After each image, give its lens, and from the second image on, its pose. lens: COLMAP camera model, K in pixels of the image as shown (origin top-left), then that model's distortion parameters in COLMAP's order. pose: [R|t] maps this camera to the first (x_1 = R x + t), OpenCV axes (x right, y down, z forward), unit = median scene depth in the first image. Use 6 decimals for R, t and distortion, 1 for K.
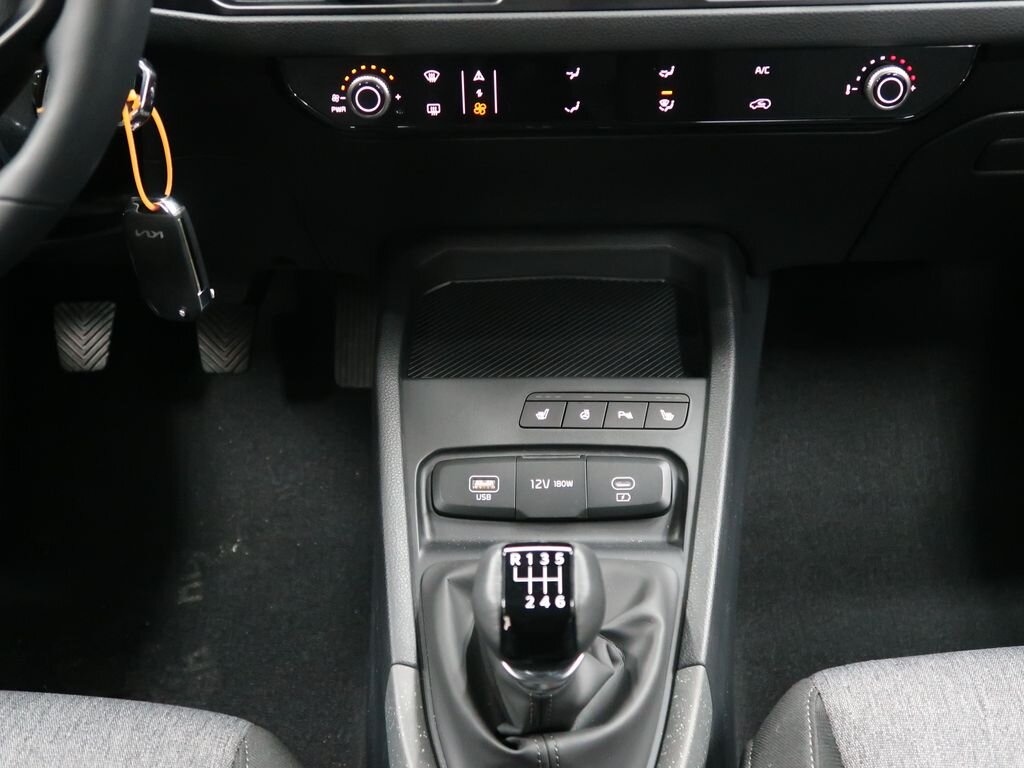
lens RADIAL K [[1282.5, 0, 512.8], [0, 1282.5, 380.1], [0, 0, 1]] dist [0.010886, 0.000000]
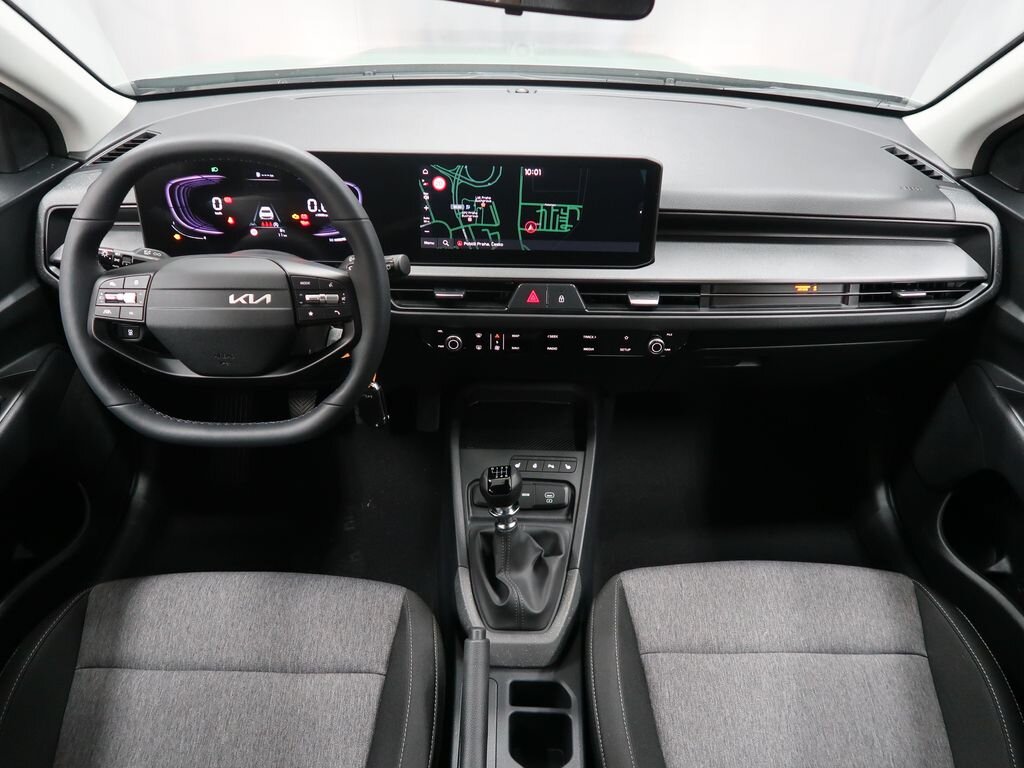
lens RADIAL K [[792.4, 0, 515.1], [0, 792.4, 382.5], [0, 0, 1]] dist [-0.023597, 0.015569]
pose [[0.998850, 0.026026, 0.040271, -0.050162], [-0.026505, 0.999584, 0.011398, -0.158201], [-0.039957, -0.012452, 0.999124, -0.551233]]
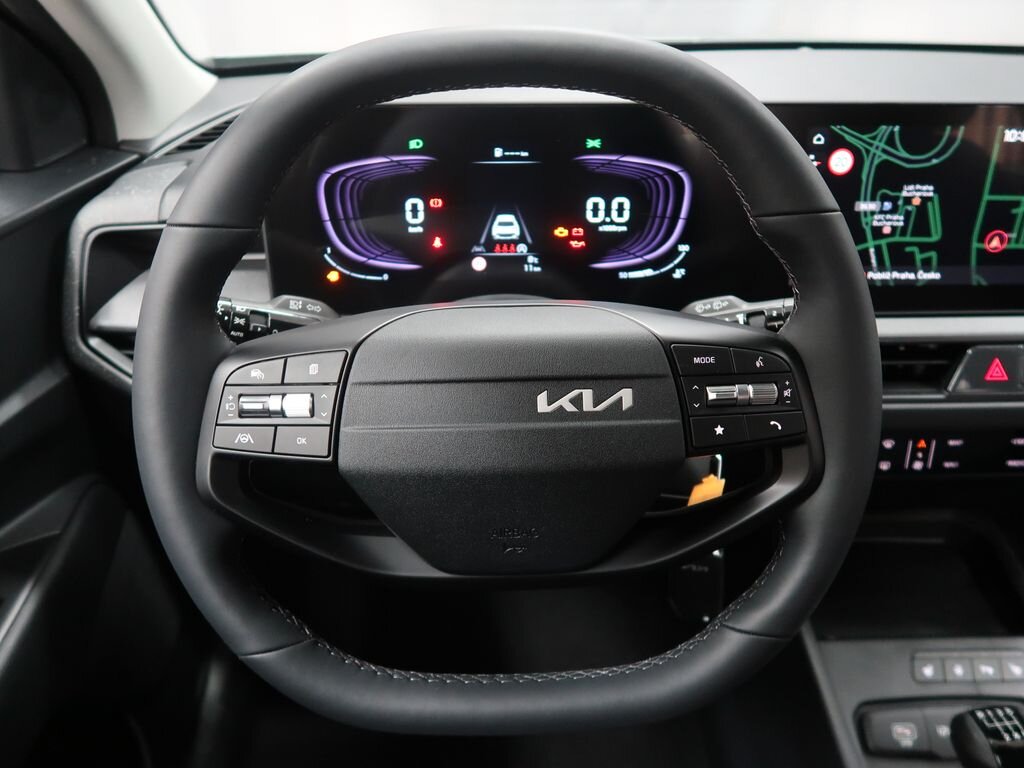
lens RADIAL K [[792.4, 0, 513.5], [0, 792.4, 383.1], [0, 0, 1]] dist [-0.023597, 0.015569]
pose [[0.999102, 0.000032, 0.042365, -0.482766], [0.002680, 0.997949, -0.063963, -0.240893], [-0.042281, 0.064019, 0.997053, 0.167585]]
